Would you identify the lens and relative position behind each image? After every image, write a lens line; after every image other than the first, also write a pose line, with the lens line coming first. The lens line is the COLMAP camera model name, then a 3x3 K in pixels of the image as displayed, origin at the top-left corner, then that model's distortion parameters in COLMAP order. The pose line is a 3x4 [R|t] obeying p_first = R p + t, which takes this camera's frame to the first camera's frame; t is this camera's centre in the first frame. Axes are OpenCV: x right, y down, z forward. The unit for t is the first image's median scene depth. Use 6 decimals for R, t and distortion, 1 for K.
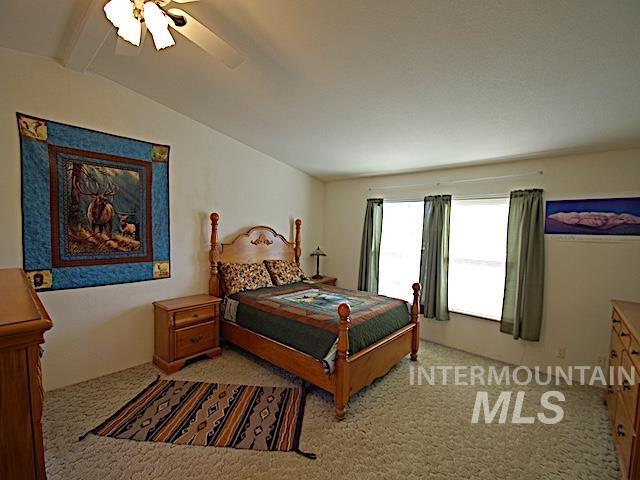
lens RADIAL K [[283.1, 0, 318.9], [0, 283.1, 241.8], [0, 0, 1]] dist [-0.003541, -0.006452]
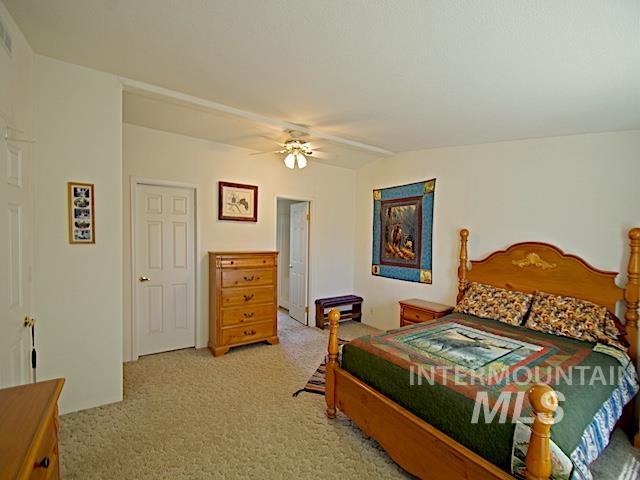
lens RADIAL K [[283.1, 0, 318.6], [0, 283.1, 244.7], [0, 0, 1]] dist [-0.003541, -0.006452]
pose [[-0.256162, -0.011041, -0.966571, 0.876217], [-0.068849, 0.997604, 0.006851, -0.022494], [0.964179, 0.068302, -0.256308, 0.916431]]
